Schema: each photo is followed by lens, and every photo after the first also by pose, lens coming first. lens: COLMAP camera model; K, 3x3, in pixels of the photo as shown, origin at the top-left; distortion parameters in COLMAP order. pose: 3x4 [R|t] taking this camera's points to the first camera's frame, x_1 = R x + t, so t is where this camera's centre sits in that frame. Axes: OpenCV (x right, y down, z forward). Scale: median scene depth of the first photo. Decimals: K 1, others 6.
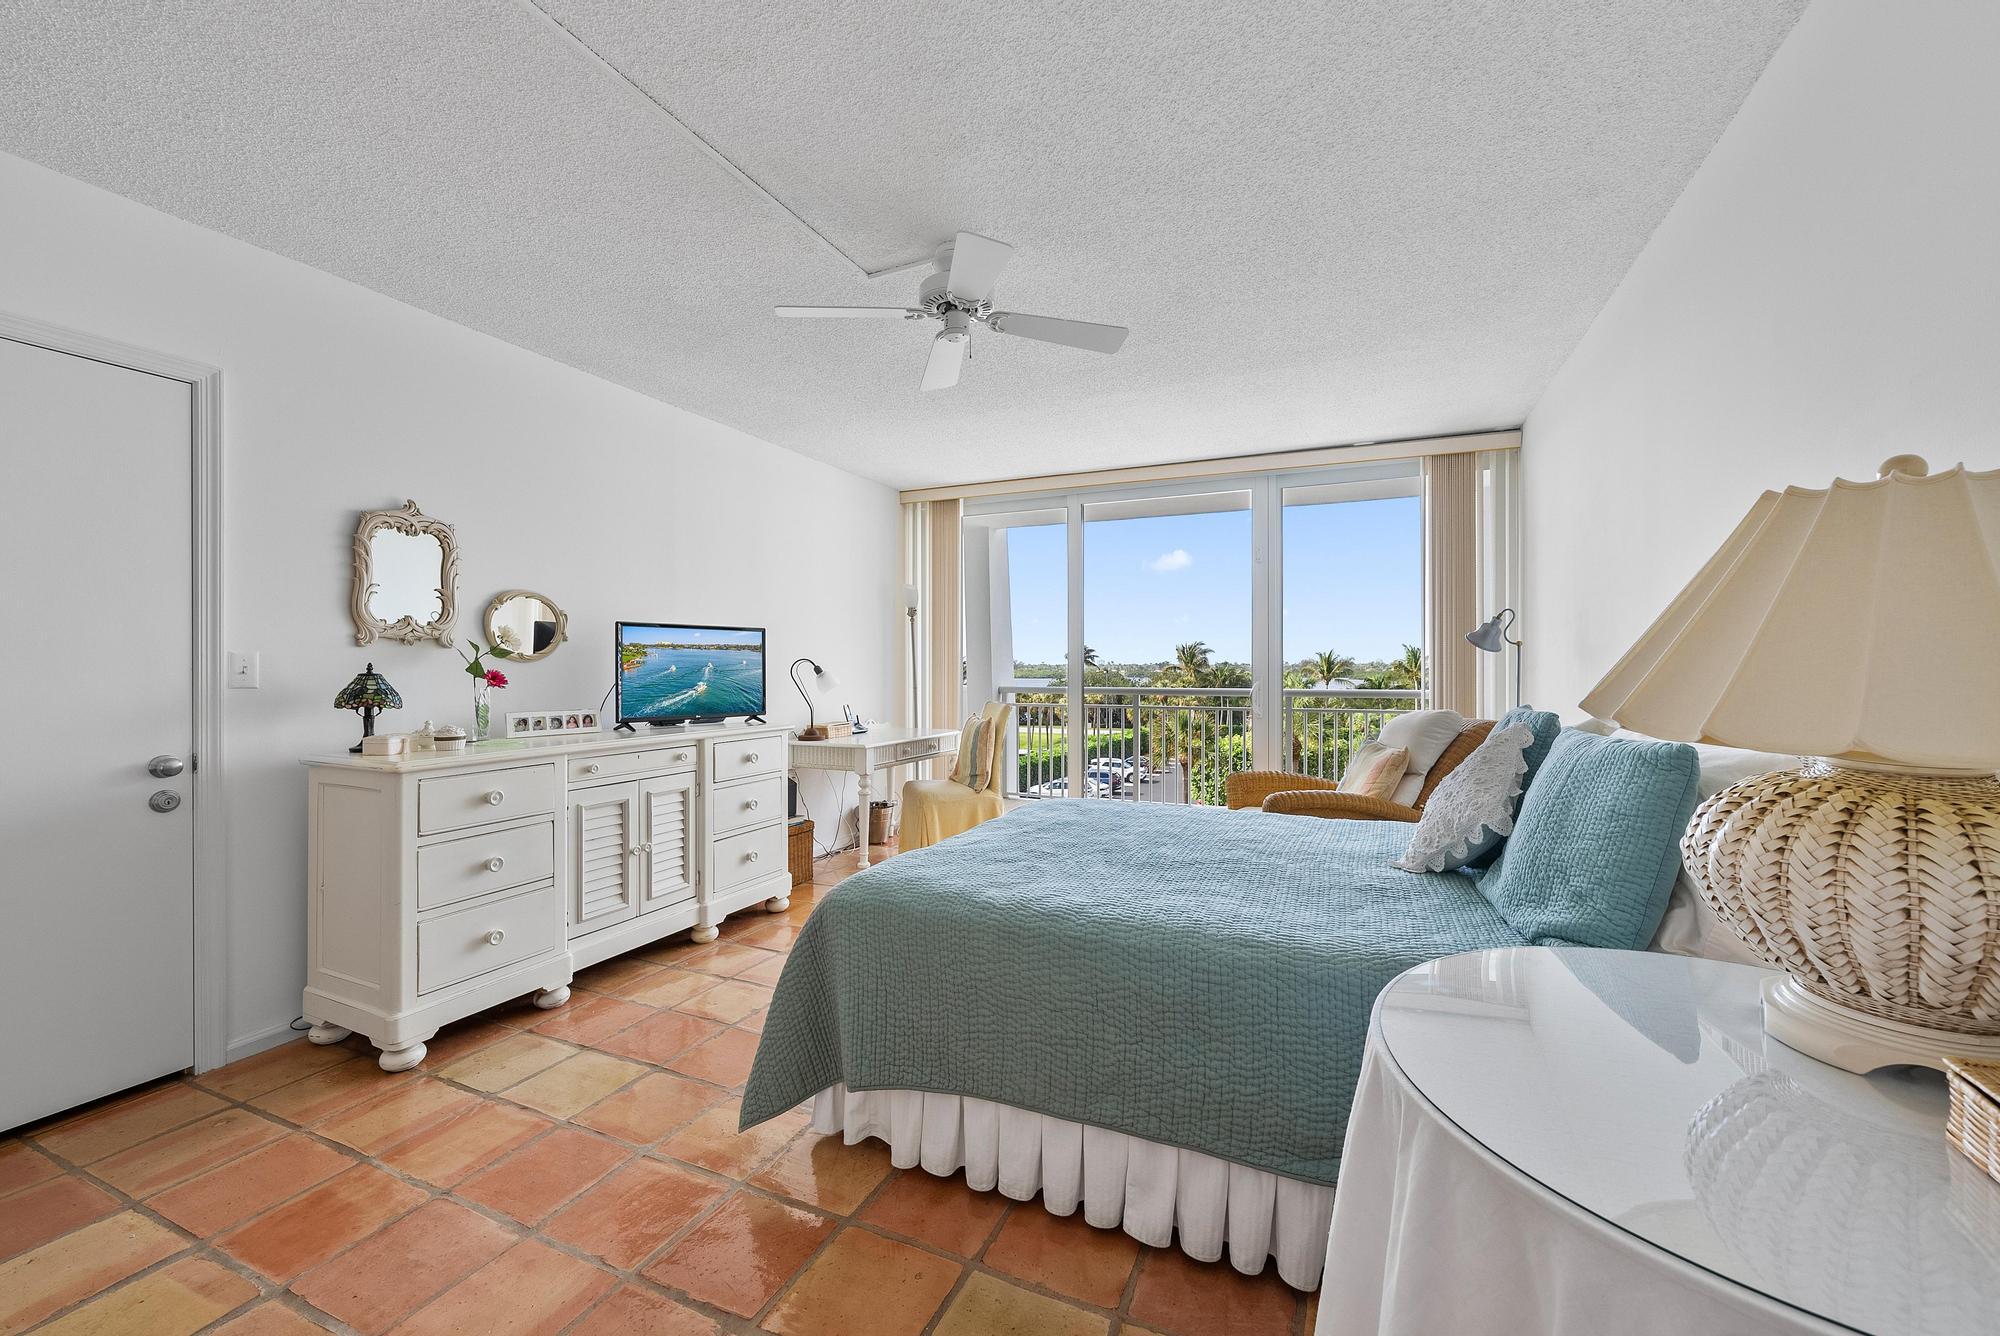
lens RADIAL K [[787.3, 0, 1015.7], [0, 787.3, 665.7], [0, 0, 1]] dist [-0.003012, 0.000064]
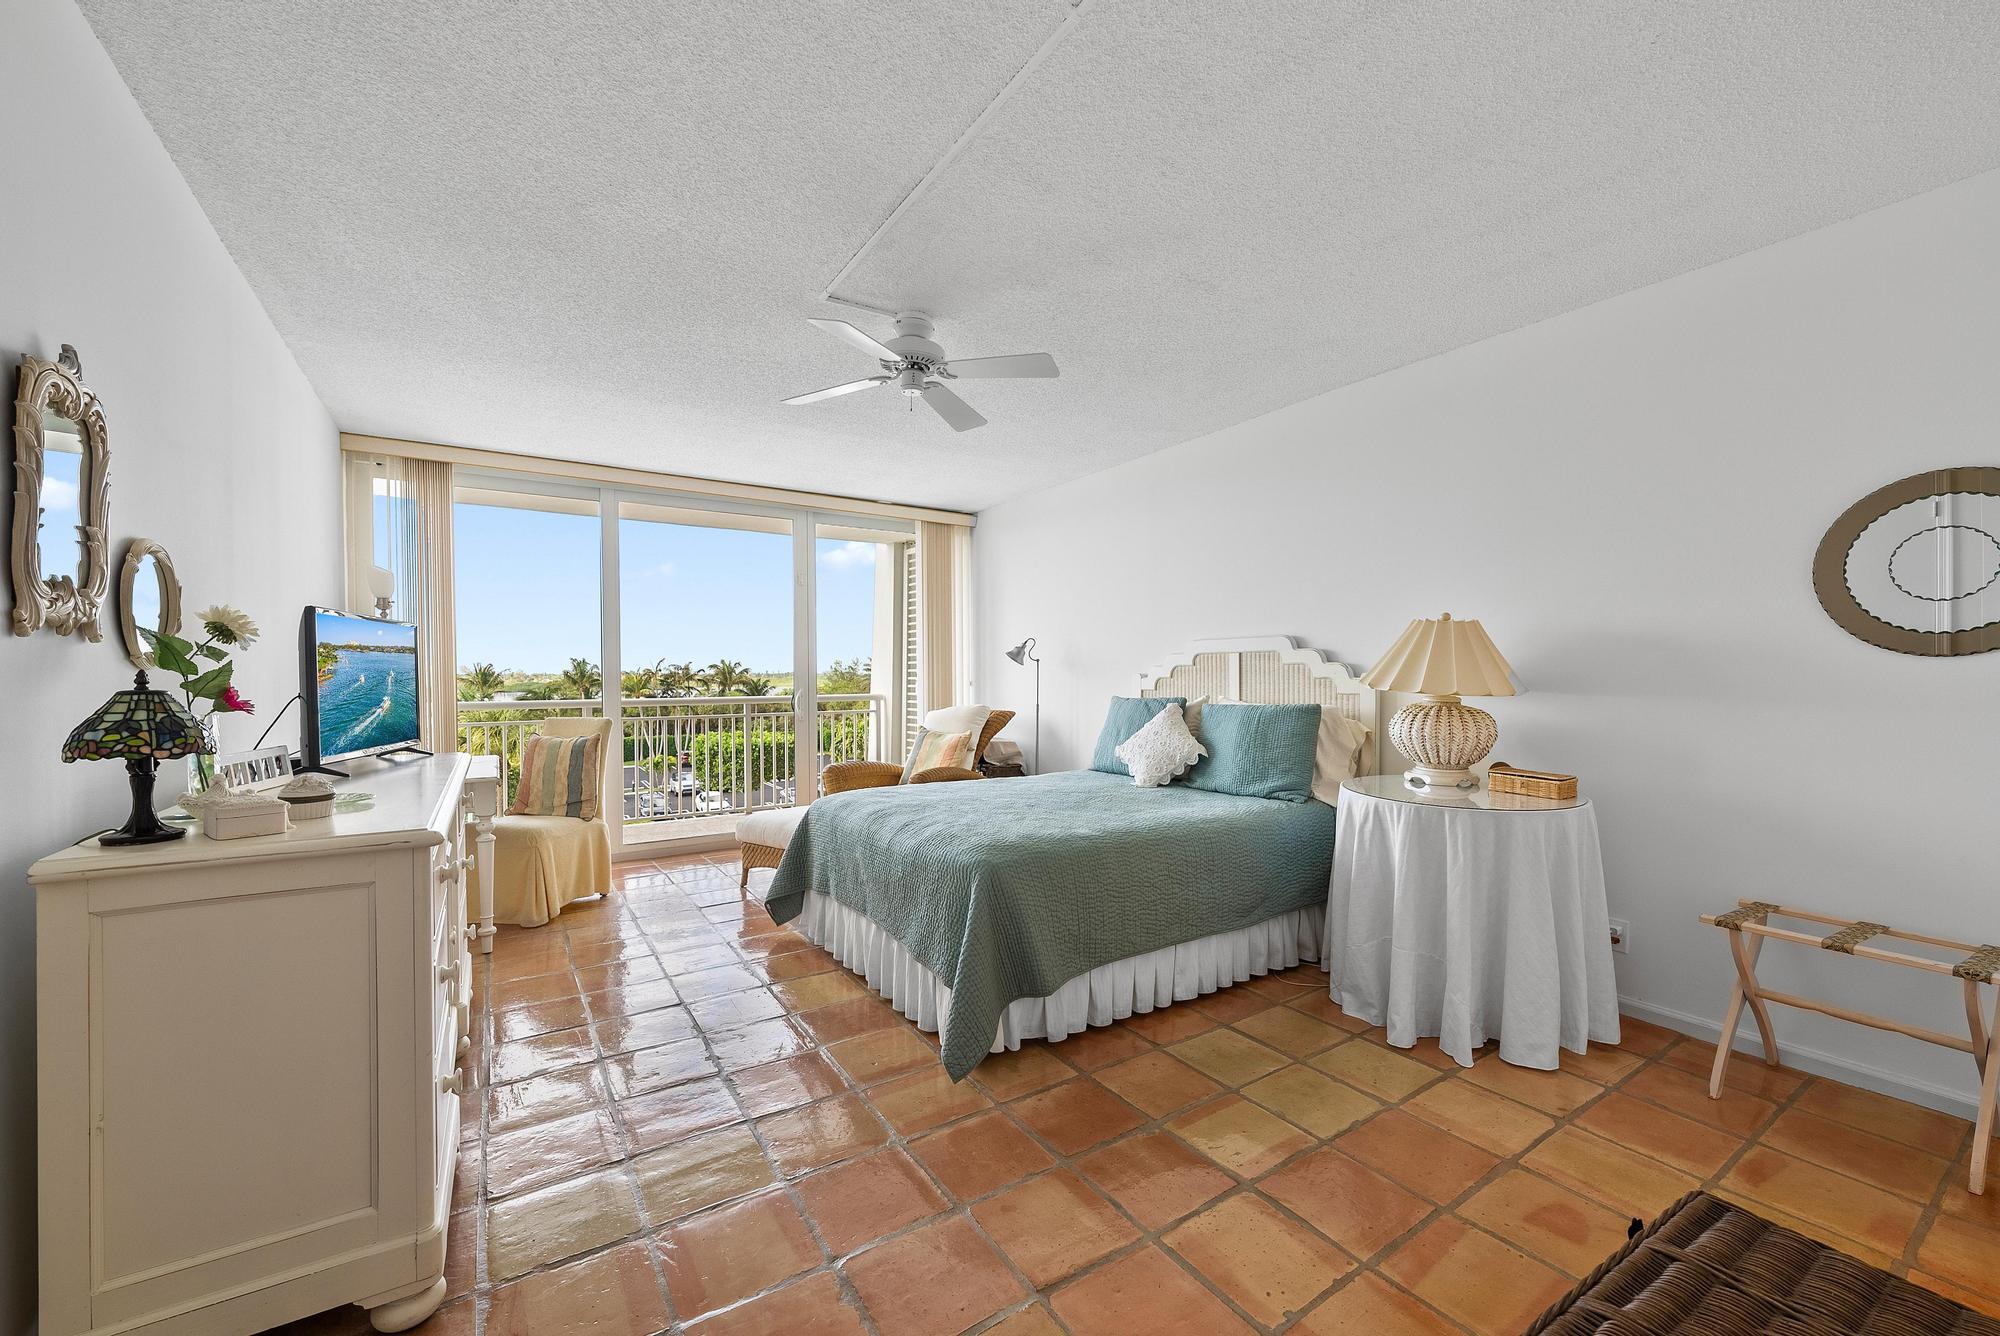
lens RADIAL K [[787.3, 0, 1011.5], [0, 787.3, 672.7], [0, 0, 1]] dist [-0.003012, 0.000064]
pose [[0.542212, -0.000292, 0.840242, -0.715507], [0.004222, 0.999988, -0.002377, 0.001236], [-0.840231, 0.004837, 0.542207, 0.174942]]
